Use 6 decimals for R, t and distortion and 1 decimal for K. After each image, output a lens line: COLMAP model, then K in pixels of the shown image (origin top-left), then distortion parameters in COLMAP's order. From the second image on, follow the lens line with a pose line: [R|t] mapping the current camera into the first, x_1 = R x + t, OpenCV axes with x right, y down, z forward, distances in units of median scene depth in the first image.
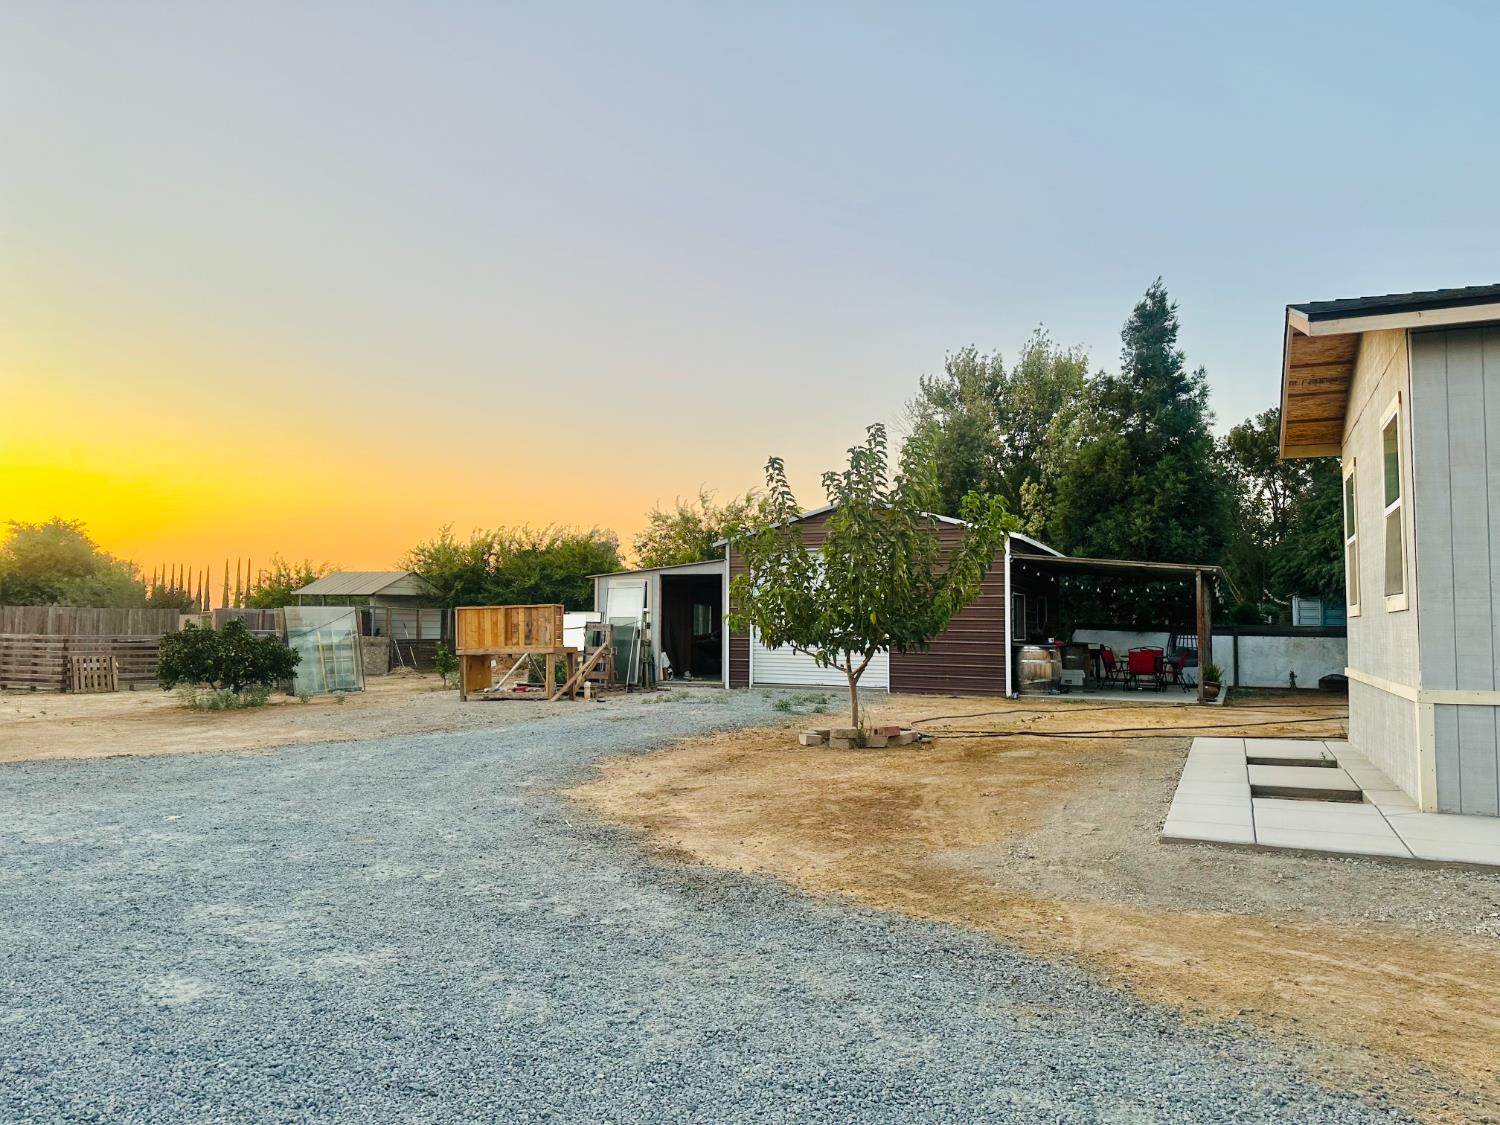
lens RADIAL K [[1044.3, 0, 758.3], [0, 1044.3, 597.2], [0, 0, 1]] dist [0.101434, -0.161372]
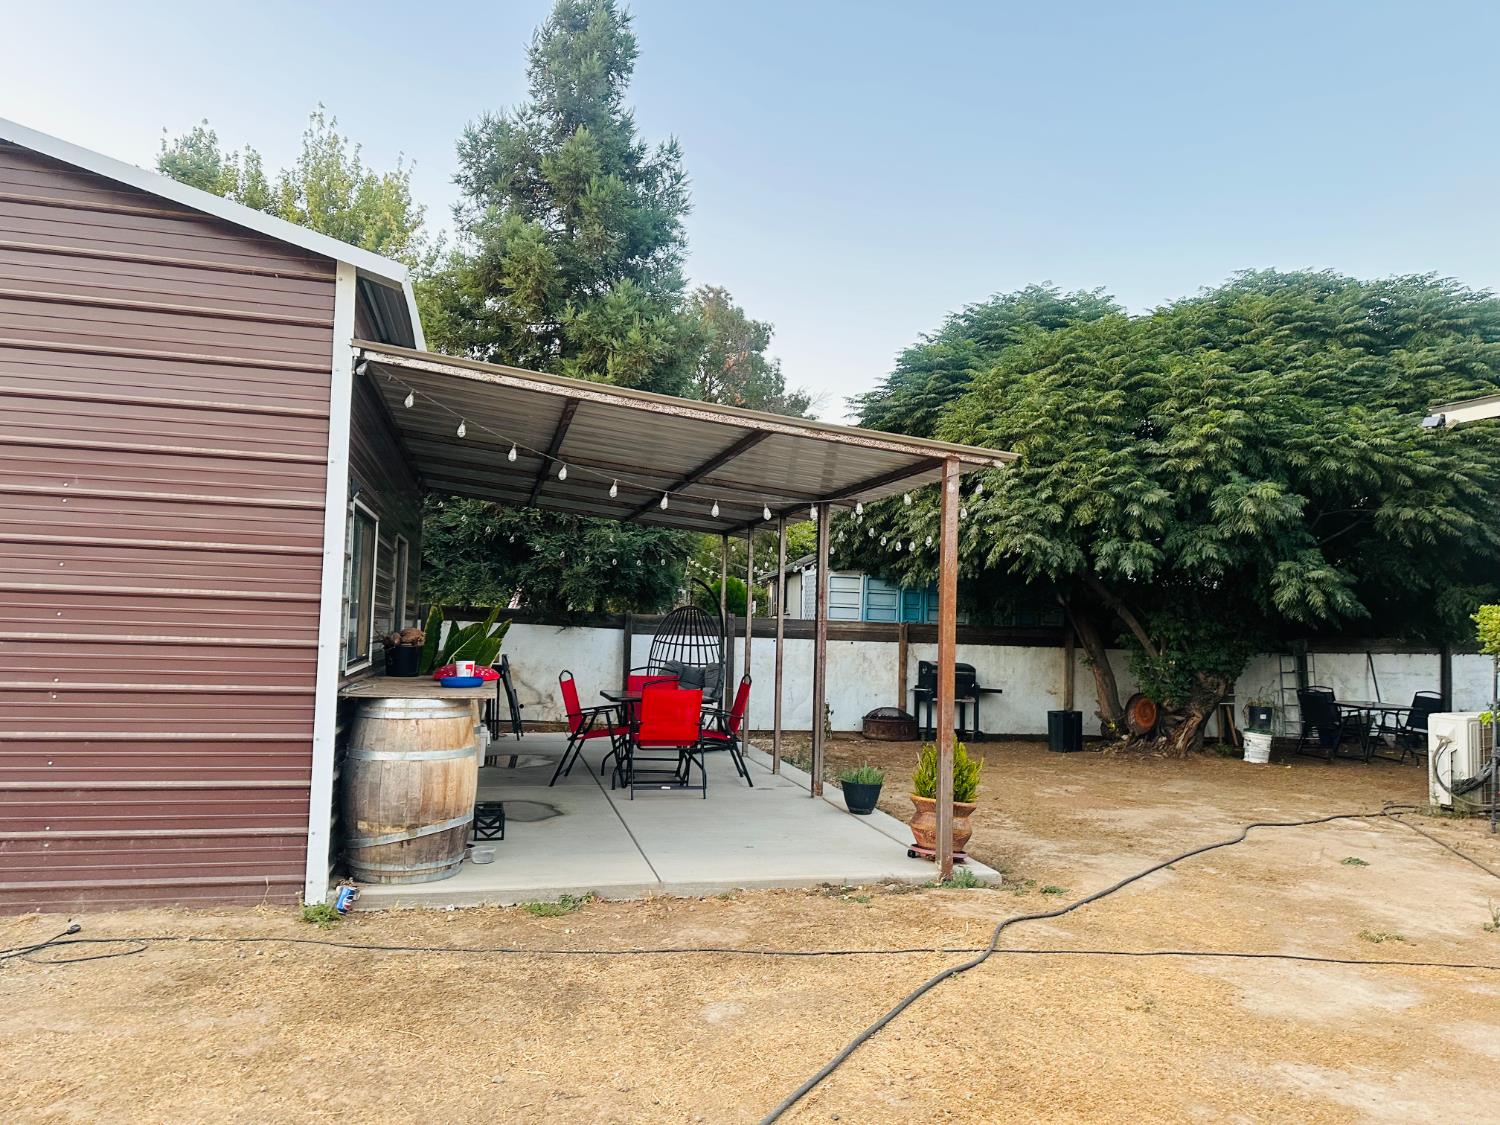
lens RADIAL K [[1056.3, 0, 751.8], [0, 1056.3, 600.5], [0, 0, 1]] dist [0.077989, -0.128320]
pose [[0.782810, 0.025545, 0.621737, 0.124766], [-0.039956, 0.999159, 0.009255, 0.012453], [-0.620977, -0.032087, 0.783172, 0.578274]]
